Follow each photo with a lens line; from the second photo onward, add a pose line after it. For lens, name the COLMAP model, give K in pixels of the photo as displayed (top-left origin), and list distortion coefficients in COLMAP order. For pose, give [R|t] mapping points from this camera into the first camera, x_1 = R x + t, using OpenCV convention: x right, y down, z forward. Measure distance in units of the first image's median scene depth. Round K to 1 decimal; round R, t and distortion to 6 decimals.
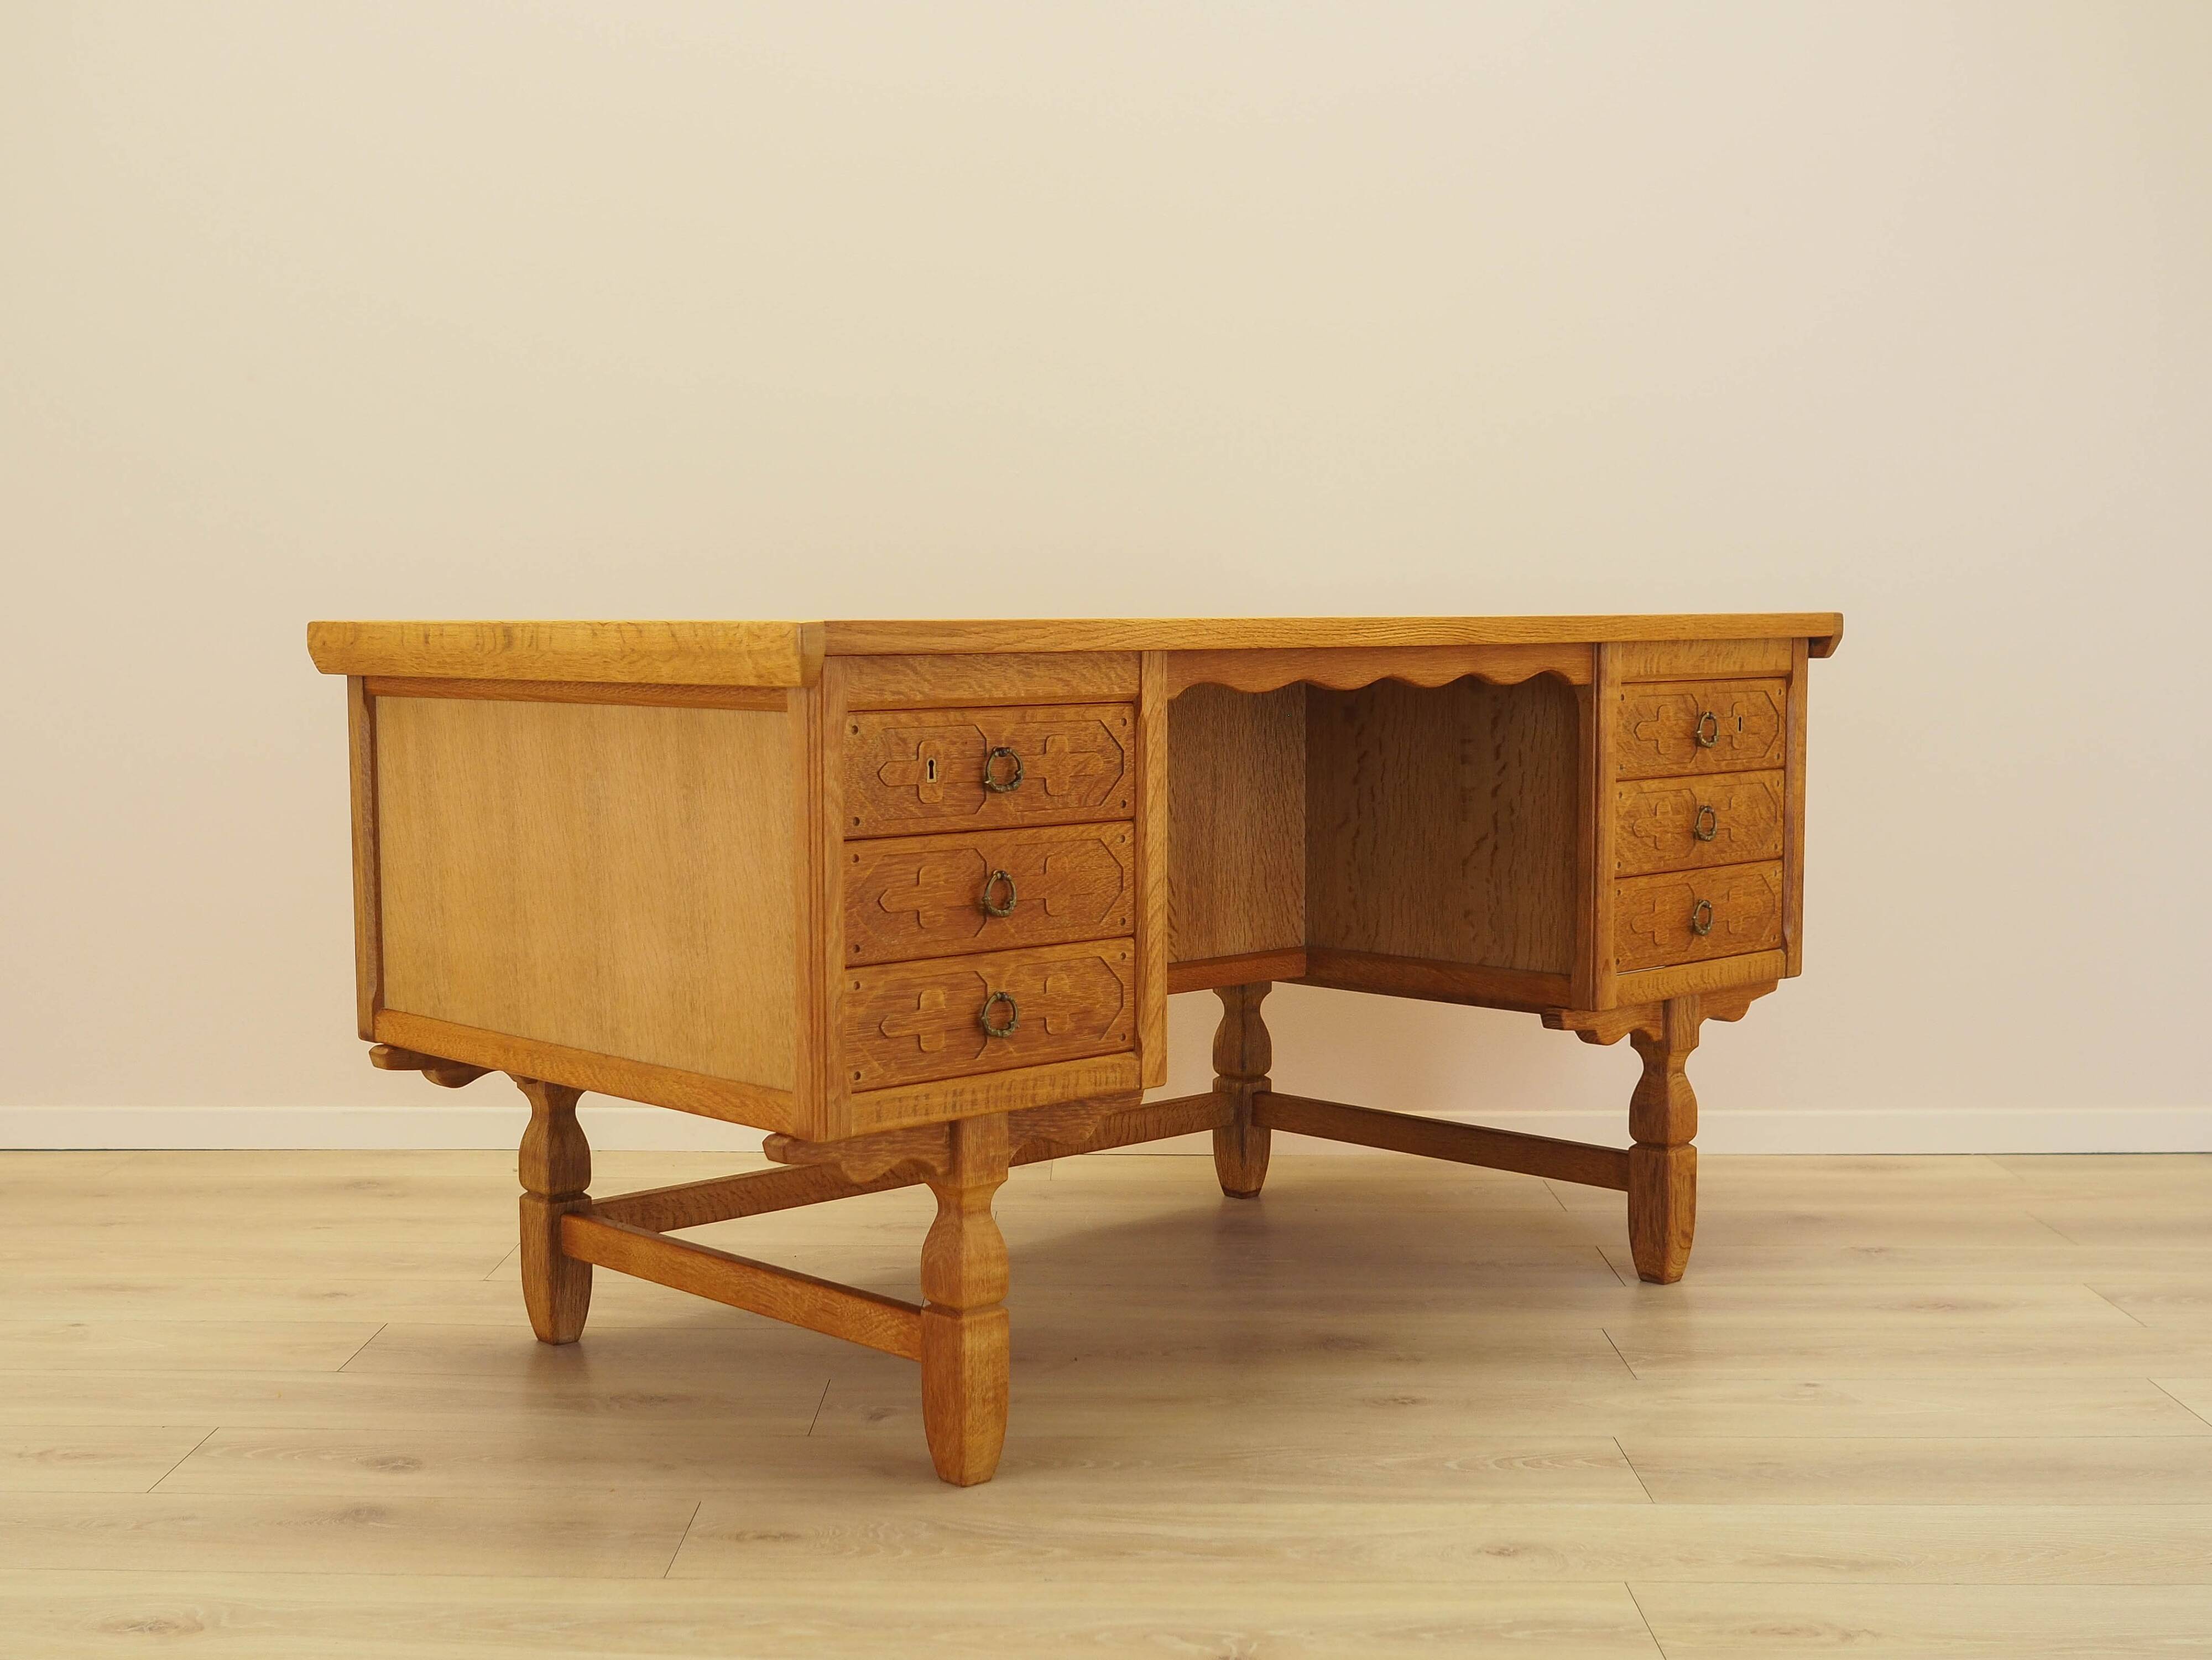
lens RADIAL K [[2746.8, 0, 1005.1], [0, 2746.8, 882.1], [0, 0, 1]] dist [-0.011996, -0.001235]
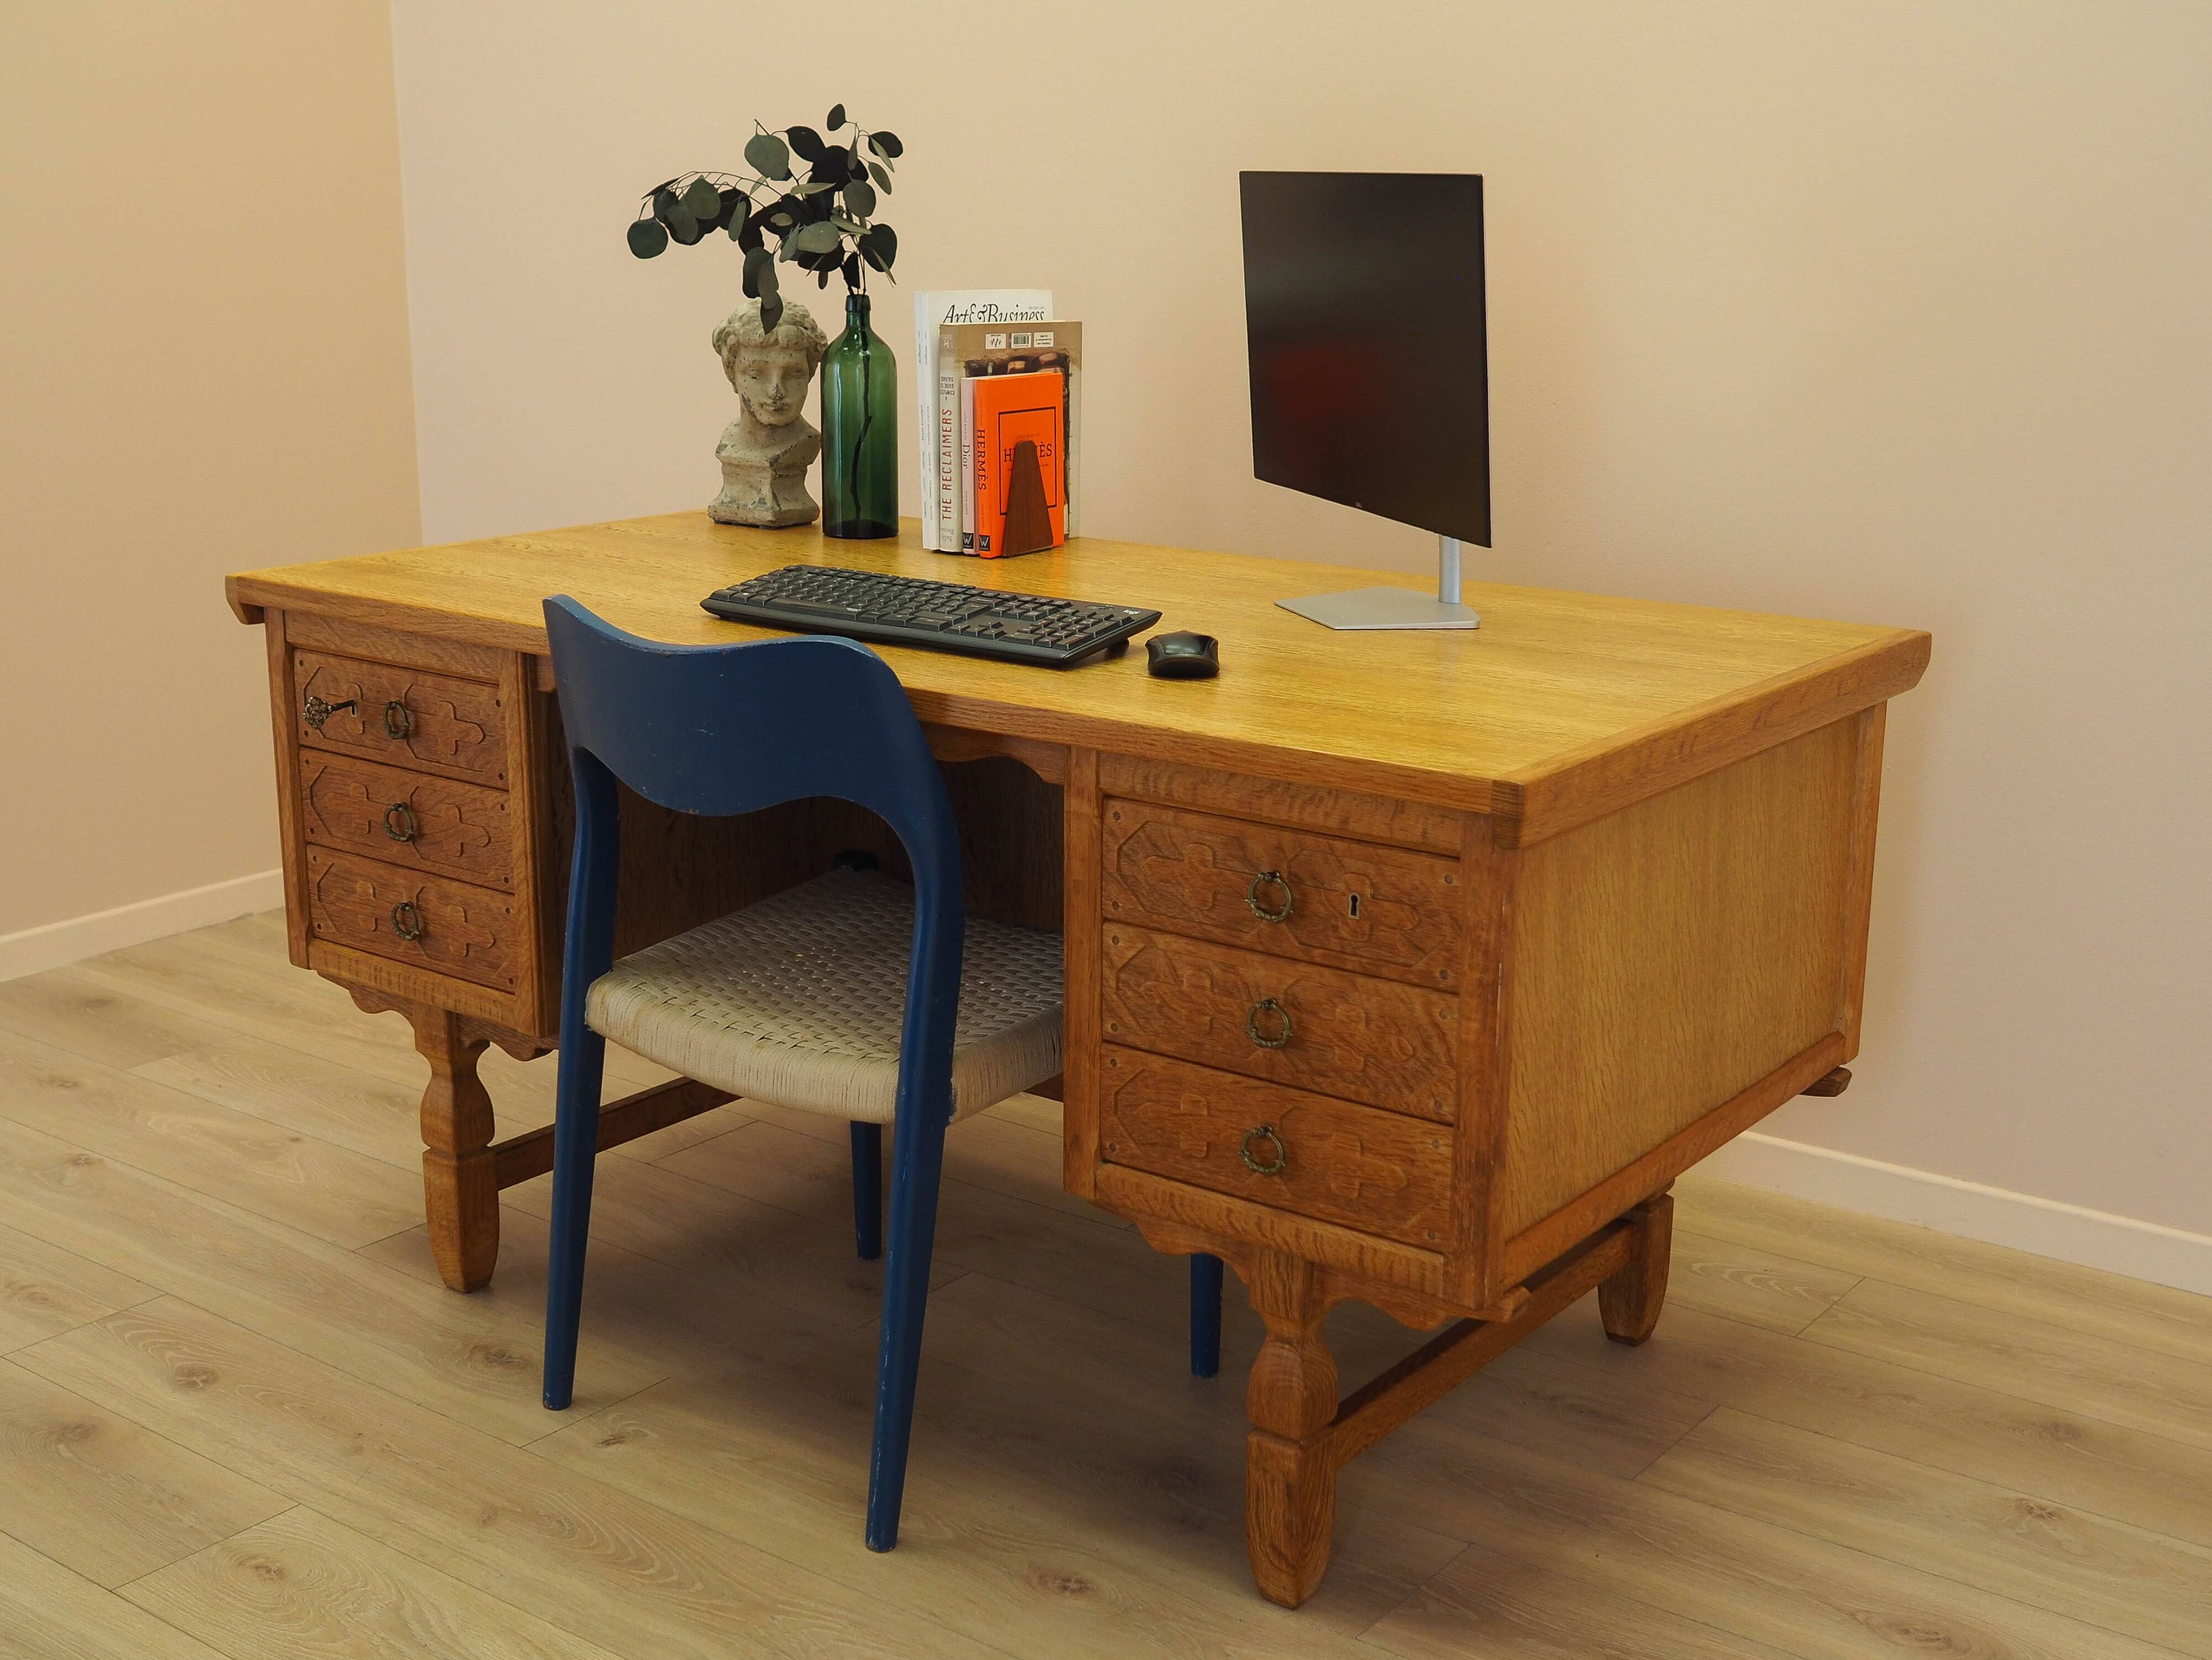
lens RADIAL K [[2650.4, 0, 1110.5], [0, 2650.4, 869.2], [0, 0, 1]] dist [-0.015052, -0.013191]
pose [[0.192768, 0.260776, -0.945958, 1.094223], [-0.105769, 0.963944, 0.244180, -0.275203], [0.975527, 0.052983, 0.213400, 1.007322]]
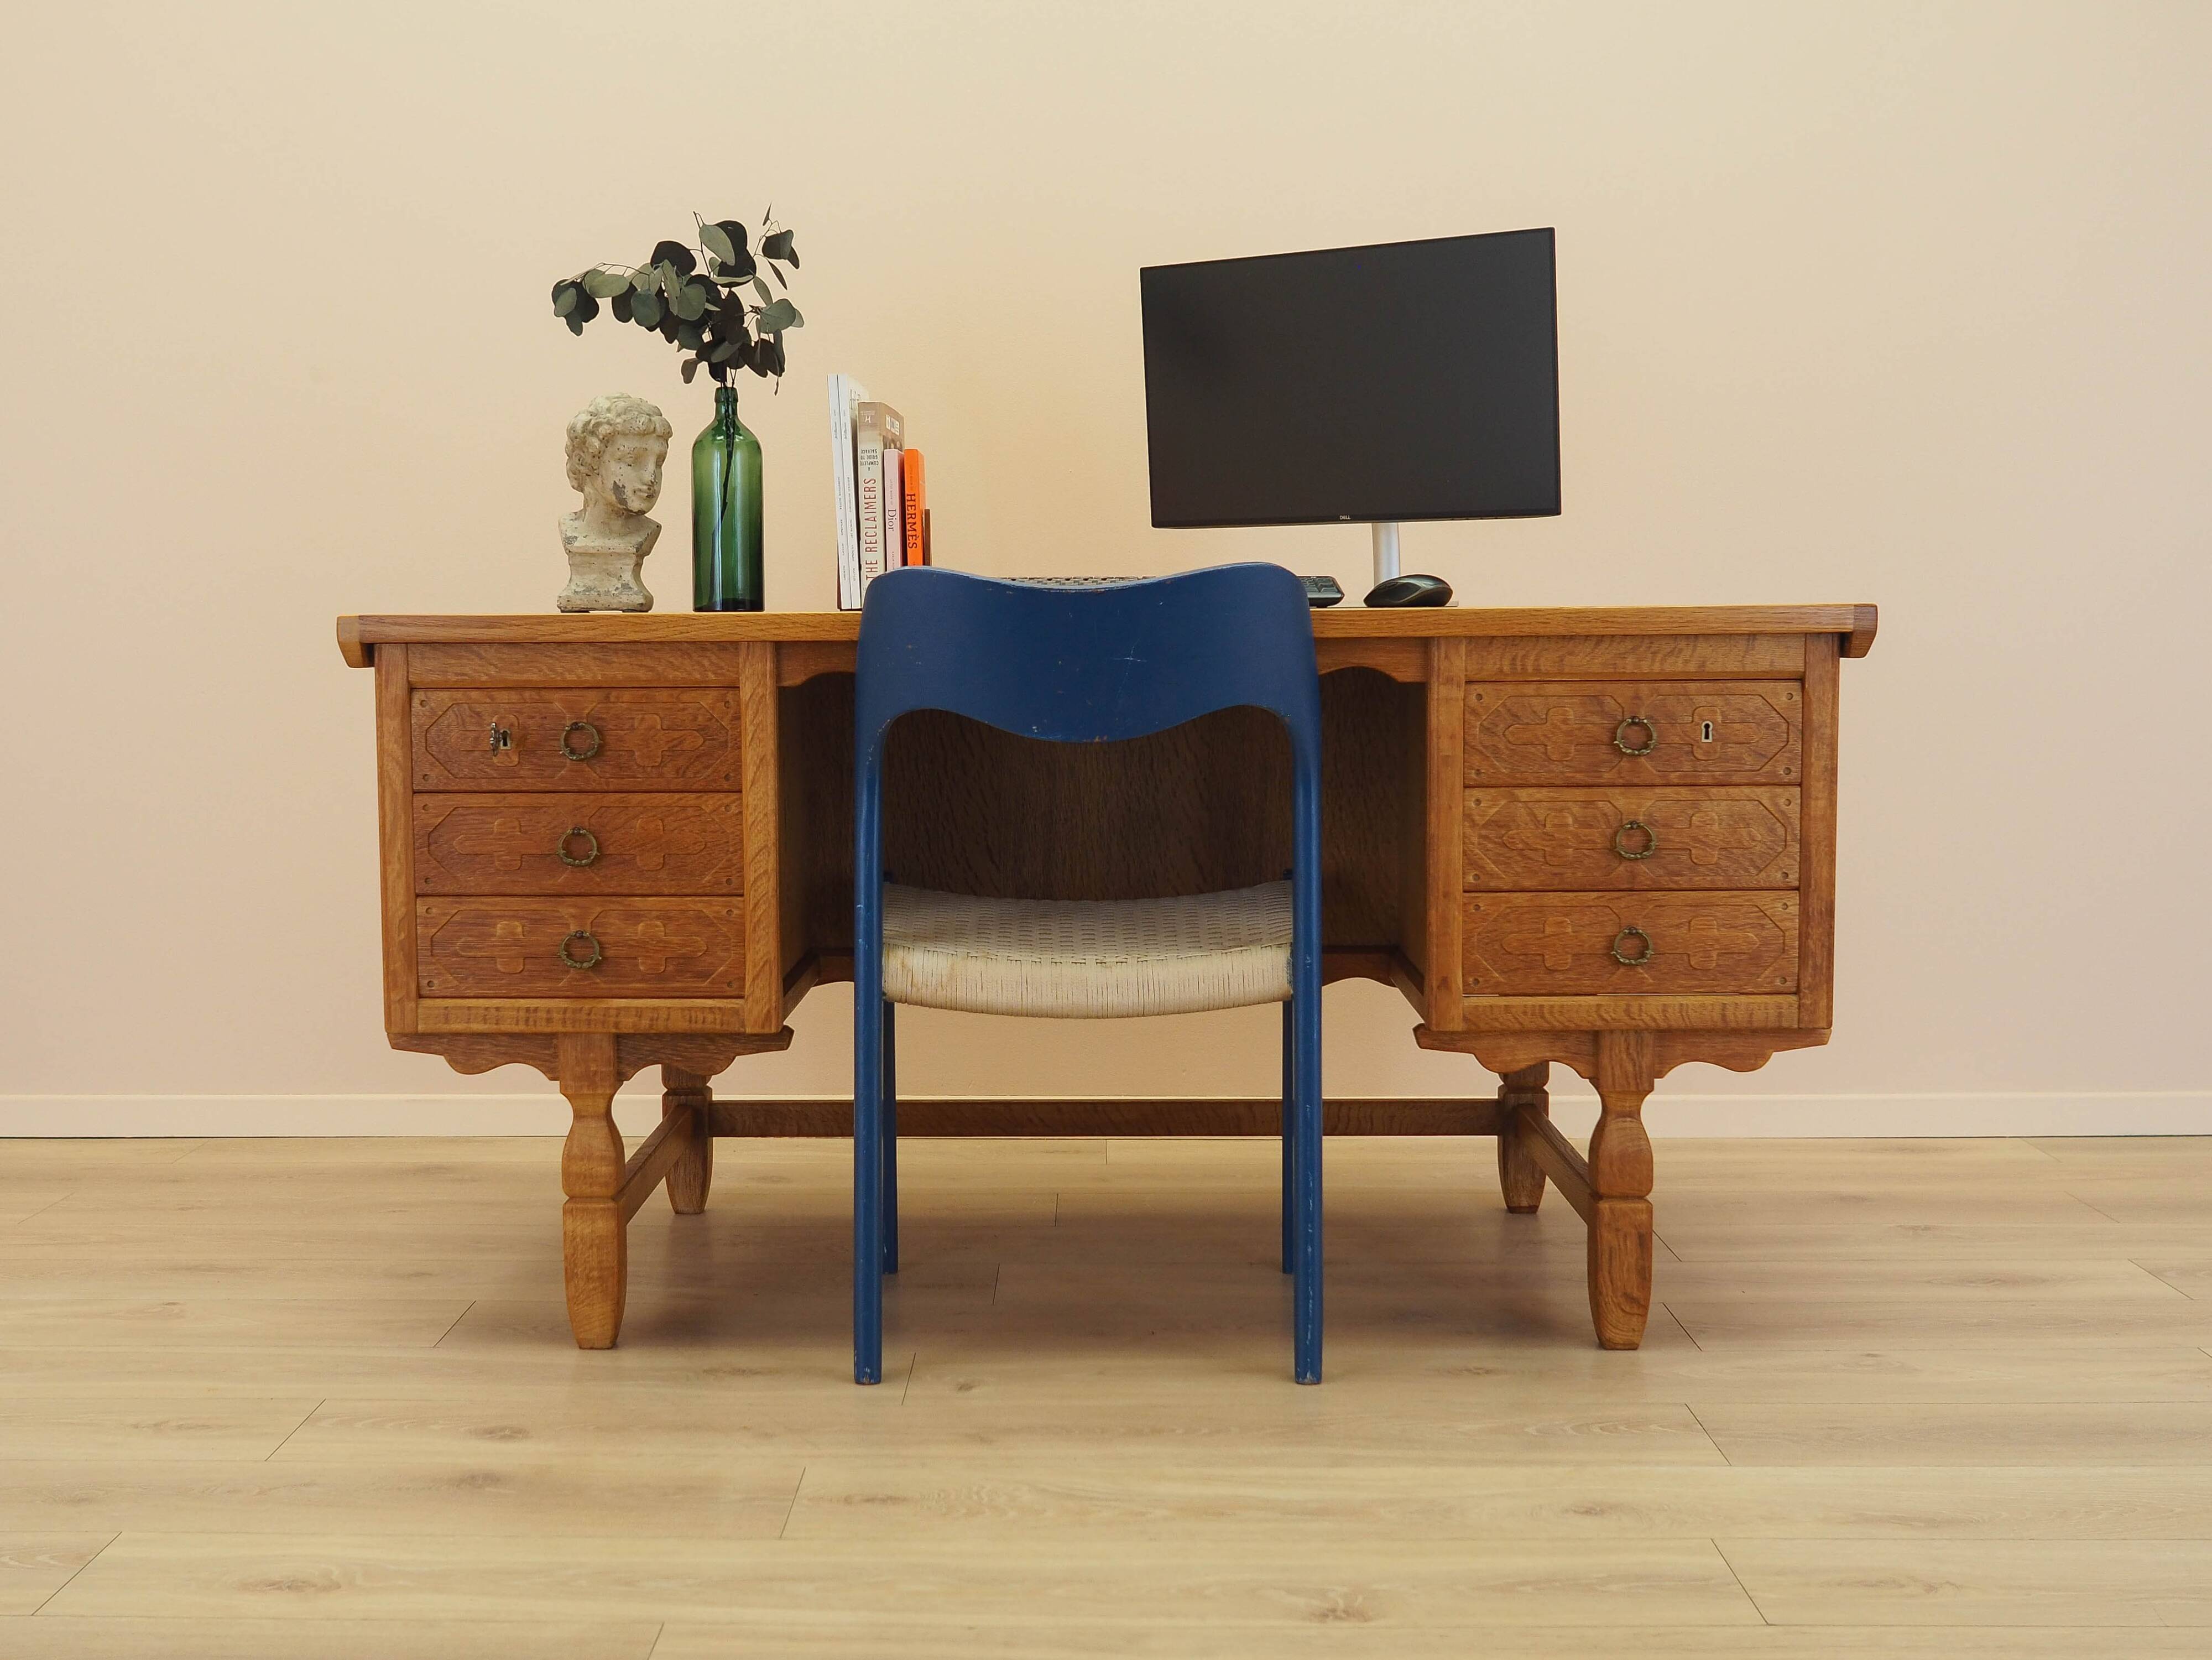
lens RADIAL K [[2746.8, 0, 1005.1], [0, 2746.8, 882.1], [0, 0, 1]] dist [-0.011996, -0.001235]
pose [[0.717440, 0.067778, -0.693315, 0.903894], [-0.064924, 0.997429, 0.030326, -0.026955], [0.693588, 0.023256, 0.719997, 0.266155]]
